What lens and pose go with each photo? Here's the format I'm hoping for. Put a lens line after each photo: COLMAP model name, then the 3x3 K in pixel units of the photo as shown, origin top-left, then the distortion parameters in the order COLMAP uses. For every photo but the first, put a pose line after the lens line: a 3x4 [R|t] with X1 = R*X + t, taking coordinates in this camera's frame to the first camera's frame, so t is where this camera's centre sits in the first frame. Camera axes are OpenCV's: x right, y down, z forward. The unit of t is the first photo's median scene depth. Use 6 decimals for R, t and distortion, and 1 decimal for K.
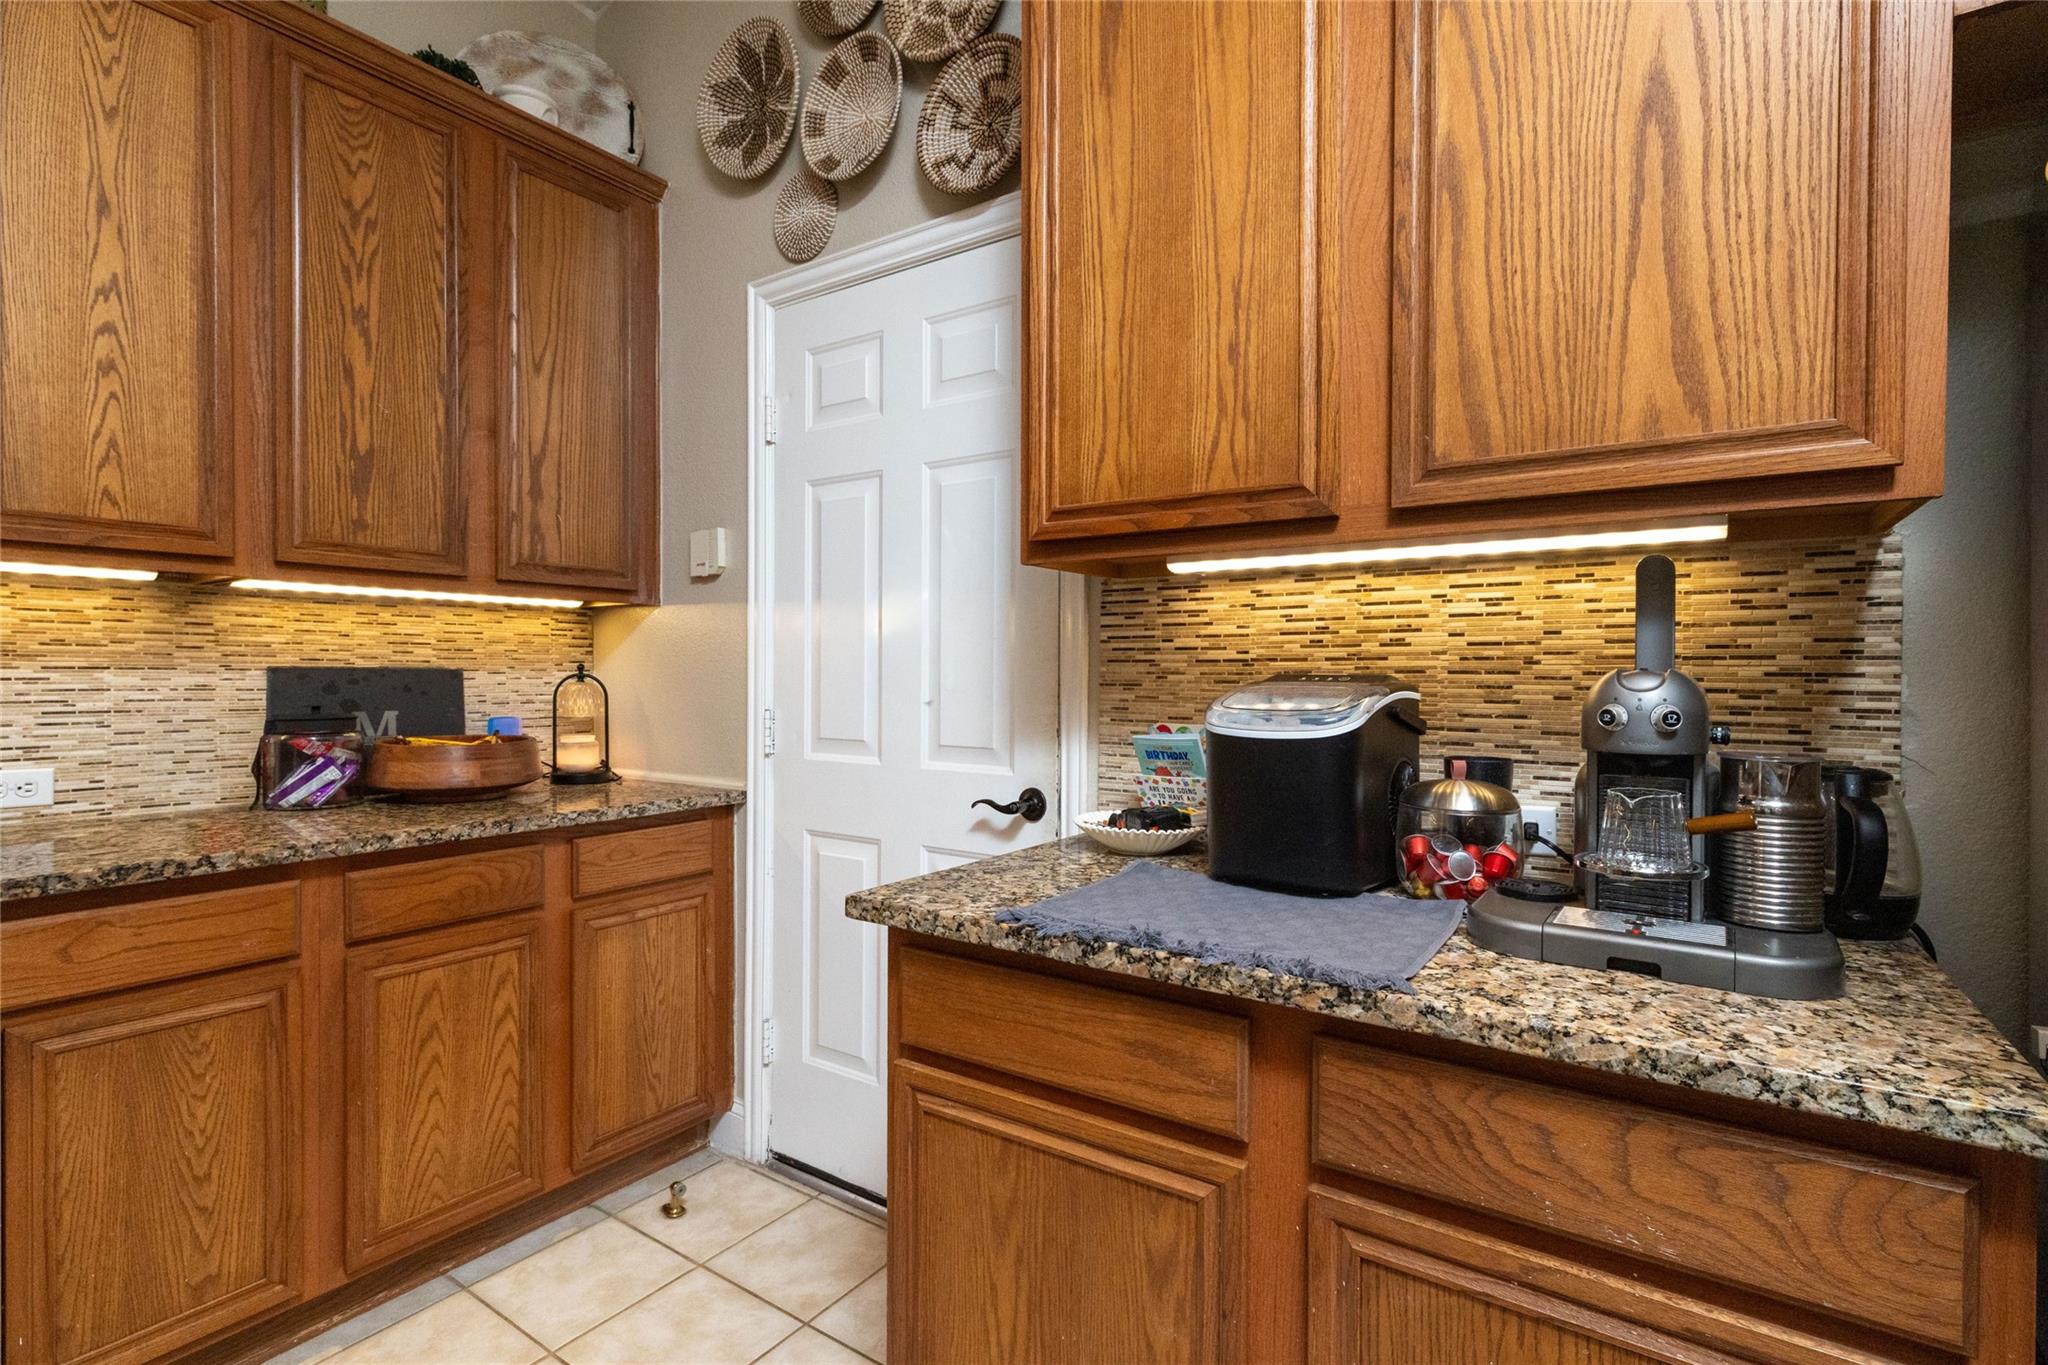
lens RADIAL K [[961.0, 0, 1024.0], [0, 961.0, 682.5], [0, 0, 1]] dist [-0.000870, 0.001065]
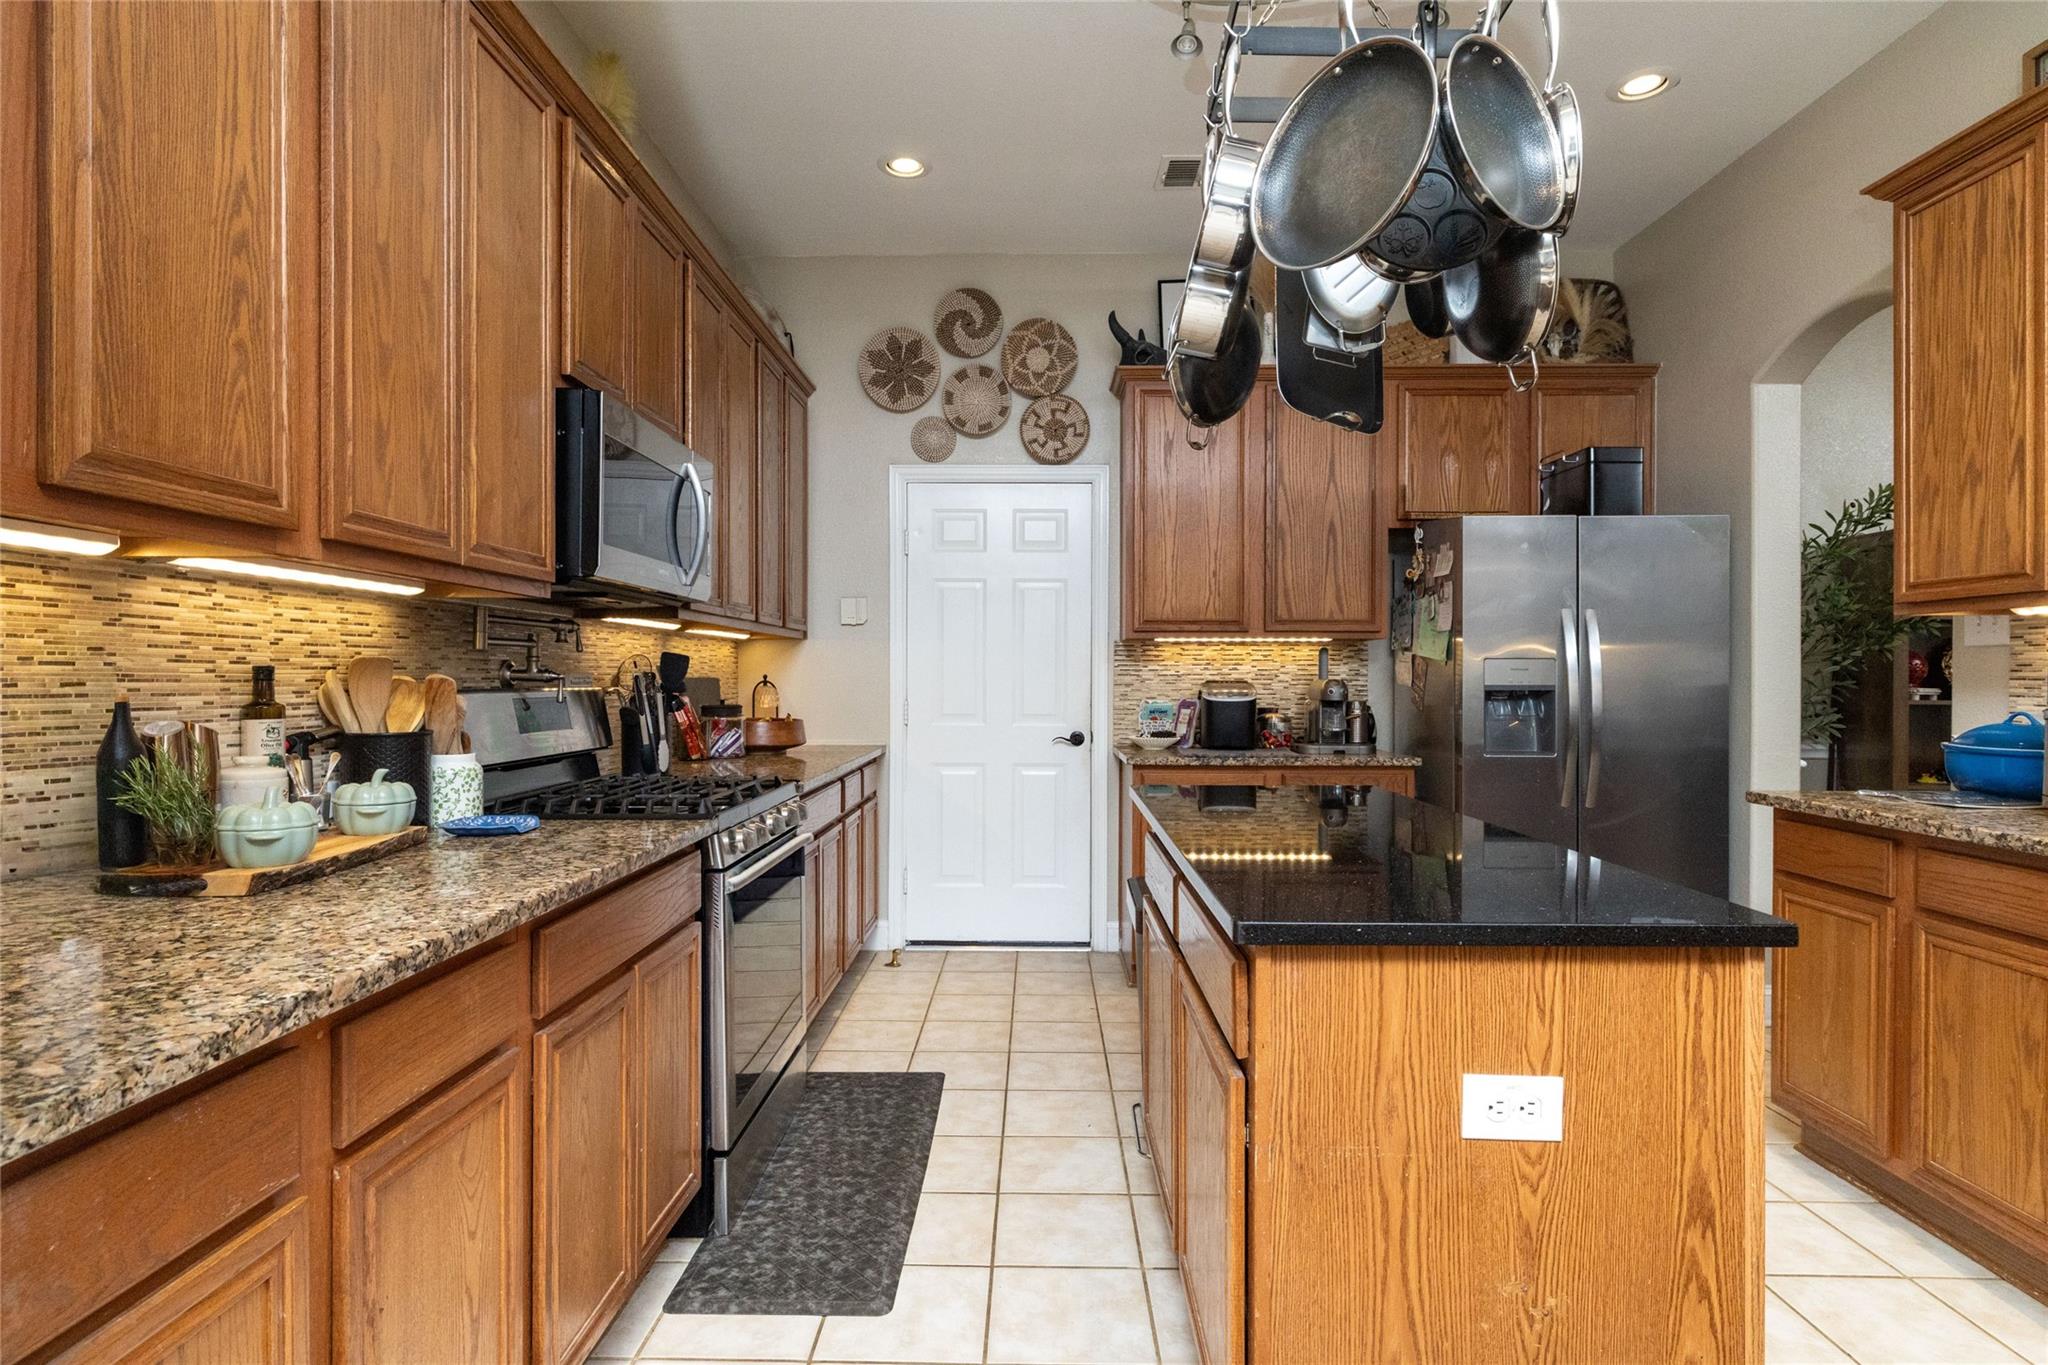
lens RADIAL K [[1049.5, 0, 1024.0], [0, 1049.5, 682.5], [0, 0, 1]] dist [0.000105, 0.000189]
pose [[0.831818, -0.004524, 0.555030, -1.567531], [0.006686, 0.999976, -0.001870, -0.000236], [-0.555008, 0.005267, 0.831828, -1.044694]]
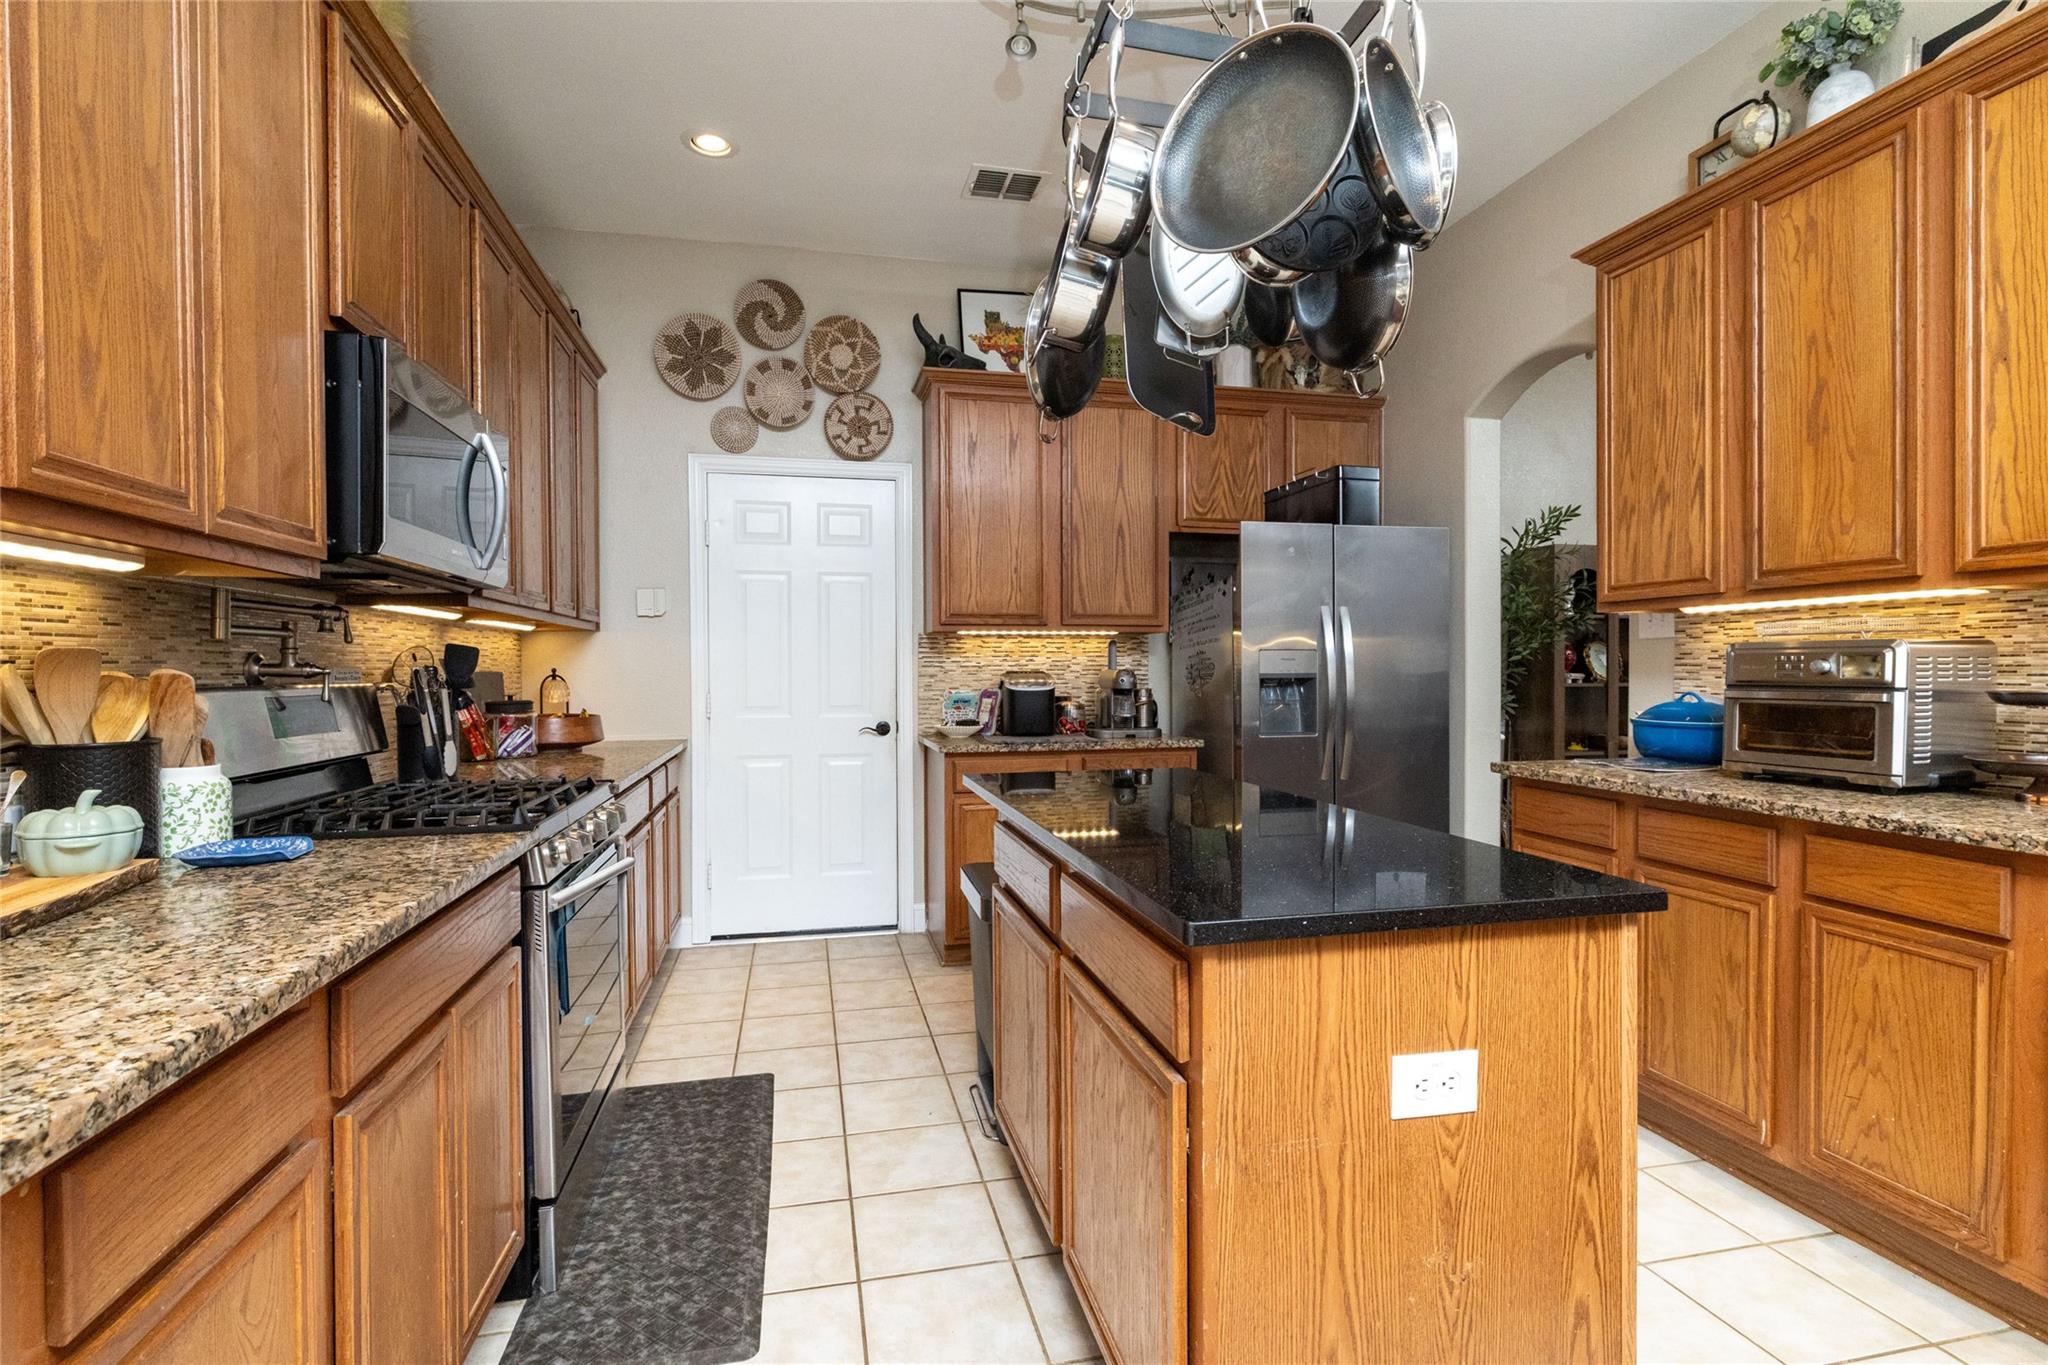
lens RADIAL K [[961.0, 0, 1024.0], [0, 961.0, 682.5], [0, 0, 1]] dist [-0.000870, 0.001065]
pose [[0.674734, -0.016871, 0.737868, -1.580413], [0.014424, 0.999849, 0.009671, -0.001147], [-0.737920, 0.004117, 0.674876, -0.871876]]
